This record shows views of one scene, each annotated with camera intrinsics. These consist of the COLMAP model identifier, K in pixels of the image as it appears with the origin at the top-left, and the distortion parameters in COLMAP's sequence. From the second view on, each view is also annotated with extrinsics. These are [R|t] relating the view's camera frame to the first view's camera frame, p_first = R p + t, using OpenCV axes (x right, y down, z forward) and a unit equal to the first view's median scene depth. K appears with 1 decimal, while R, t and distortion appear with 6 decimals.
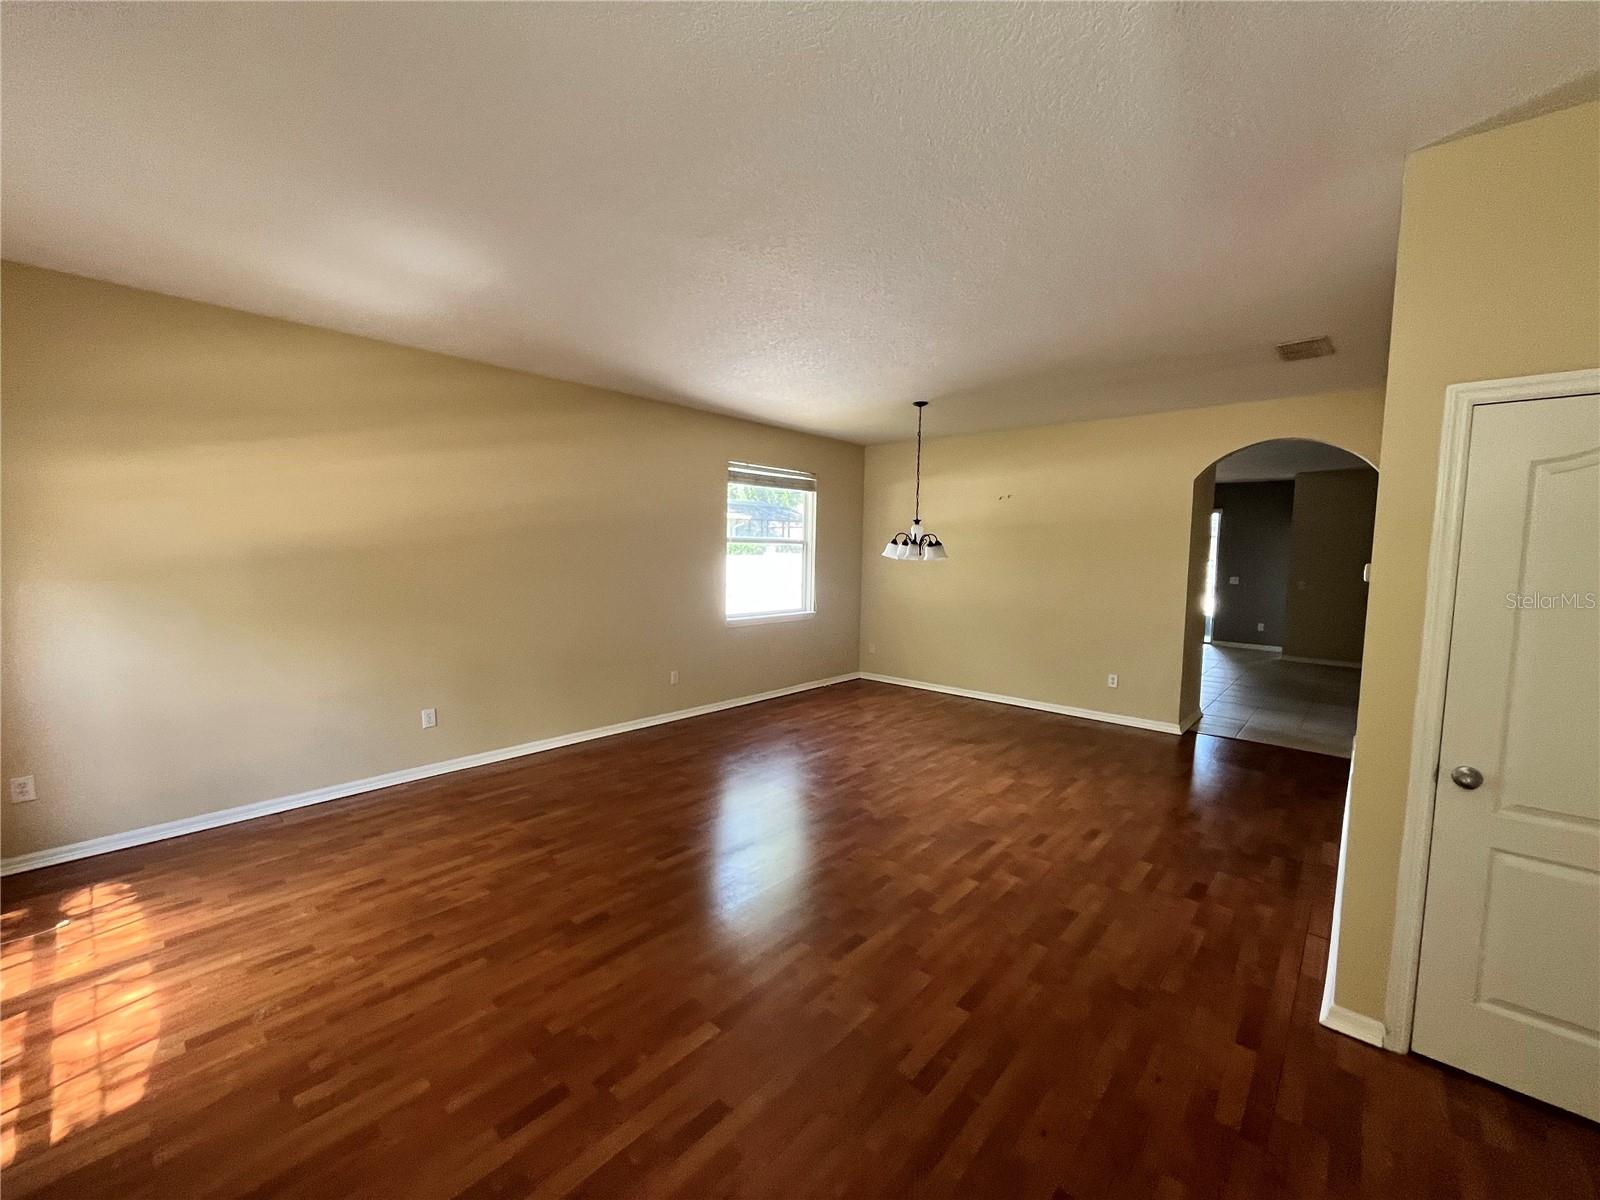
lens RADIAL K [[646.0, 0, 800.0], [0, 646.0, 600.0], [0, 0, 1]] dist [-0.003643, -0.000794]
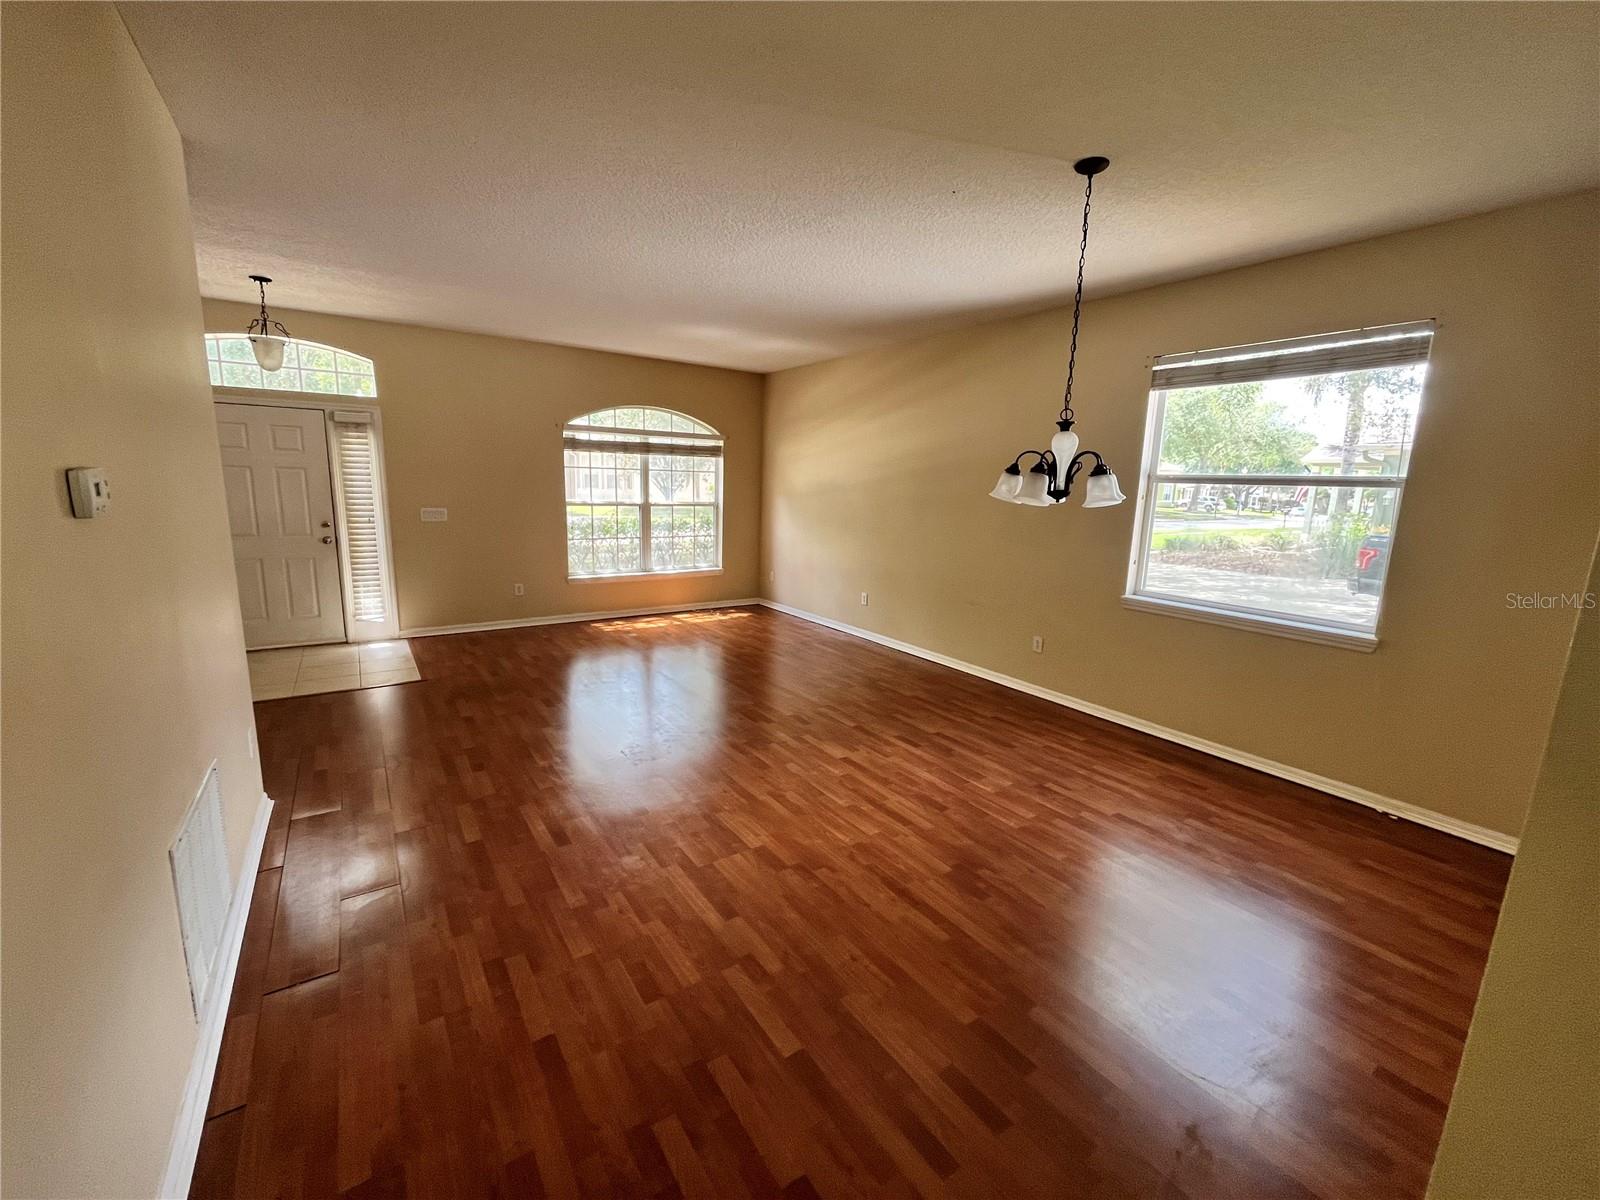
lens RADIAL K [[646.0, 0, 800.0], [0, 646.0, 600.0], [0, 0, 1]] dist [-0.003643, -0.000794]
pose [[-0.239042, 0.153169, -0.958852, 0.781342], [-0.110984, 0.976699, 0.183689, -0.064964], [0.964646, 0.150326, -0.216473, 1.011098]]
